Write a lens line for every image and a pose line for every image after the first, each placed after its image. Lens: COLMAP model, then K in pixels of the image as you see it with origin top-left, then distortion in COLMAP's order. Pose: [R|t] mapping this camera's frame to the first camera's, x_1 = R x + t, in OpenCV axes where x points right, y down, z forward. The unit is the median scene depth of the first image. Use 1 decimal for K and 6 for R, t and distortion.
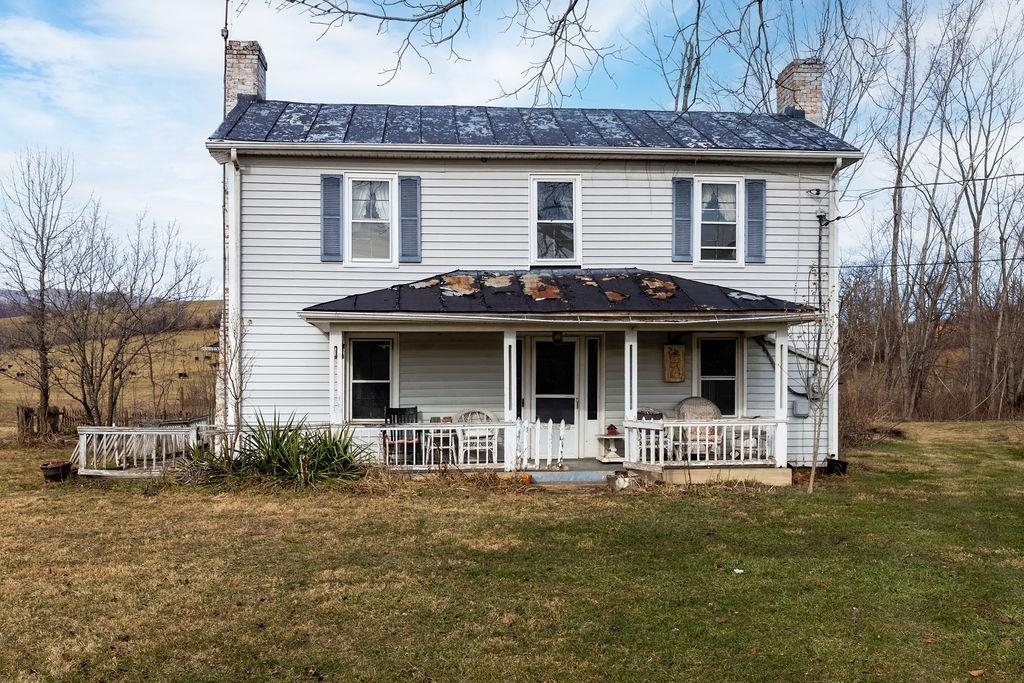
lens RADIAL K [[947.1, 0, 449.7], [0, 947.1, 412.0], [0, 0, 1]] dist [-0.009909, 0.000958]
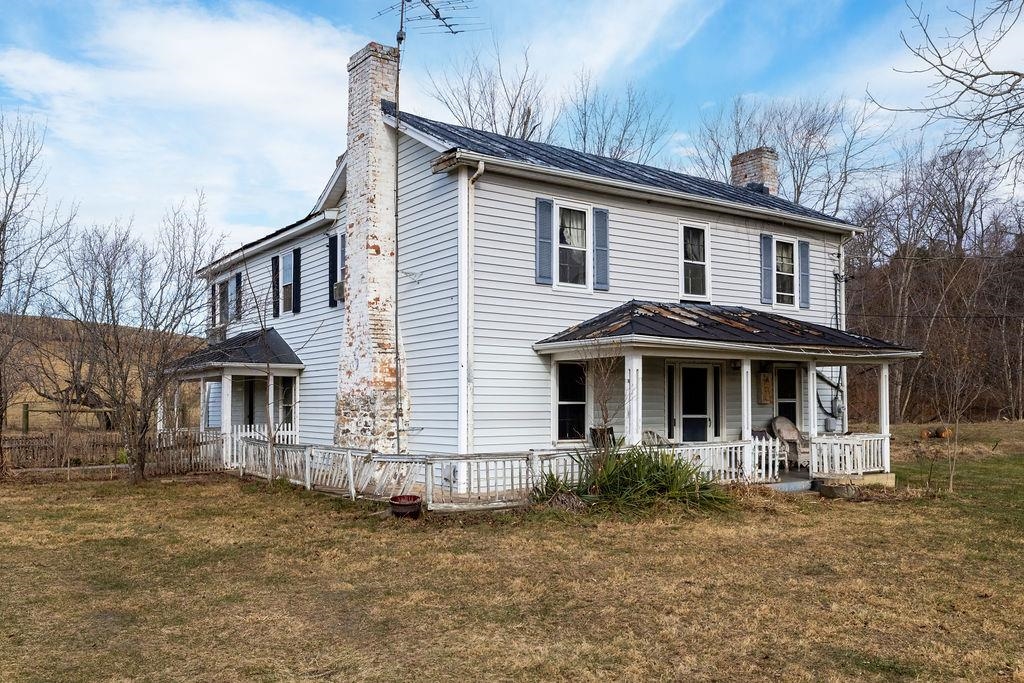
lens RADIAL K [[879.1, 0, 415.8], [0, 879.1, 378.2], [0, 0, 1]] dist [0.010808, 0.005141]
pose [[0.870249, 0.015930, 0.492354, -0.695665], [0.010622, 0.998638, -0.051085, -0.012212], [-0.492497, 0.049687, 0.868895, 0.254835]]
